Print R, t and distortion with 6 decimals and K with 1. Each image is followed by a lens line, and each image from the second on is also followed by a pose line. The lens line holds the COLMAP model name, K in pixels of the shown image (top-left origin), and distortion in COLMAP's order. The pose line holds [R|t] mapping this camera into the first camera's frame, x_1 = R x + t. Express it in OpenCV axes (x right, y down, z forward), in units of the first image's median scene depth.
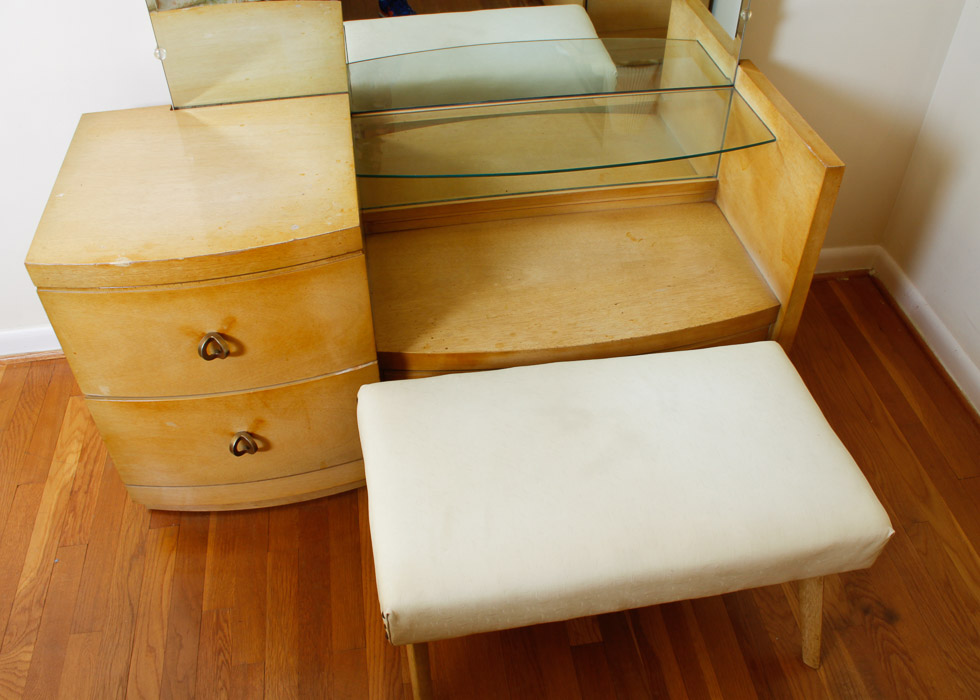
lens RADIAL K [[847.6, 0, 495.1], [0, 847.6, 342.2], [0, 0, 1]] dist [-0.144654, 0.099632]
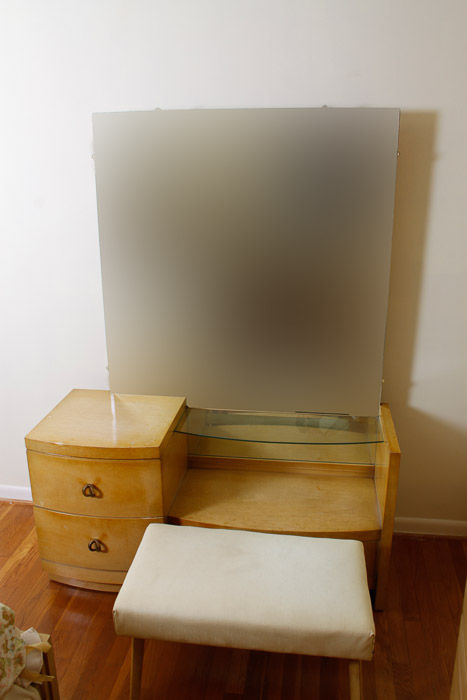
lens RADIAL K [[570.4, 0, 231.4], [0, 570.4, 345.5], [0, 0, 1]] dist [-0.157681, 0.117300]
pose [[0.954950, 0.083846, -0.284675, 0.361694], [-0.198022, 0.894504, -0.400812, 0.157882], [0.221037, 0.439127, 0.870810, -0.336152]]
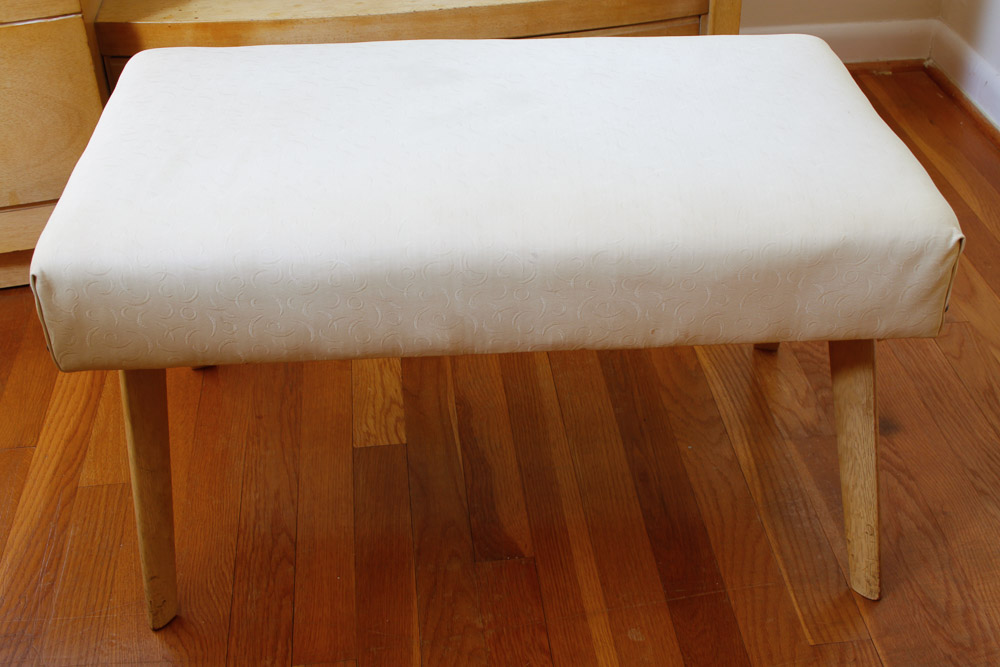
lens RADIAL K [[1212.6, 0, 500.1], [0, 1212.6, 318.2], [0, 0, 1]] dist [-0.028434, 0.000000]
pose [[0.999113, 0.007122, -0.041499, 0.229611], [-0.012595, 0.991016, -0.133152, 0.374083], [0.040178, 0.133557, 0.990226, 0.078878]]
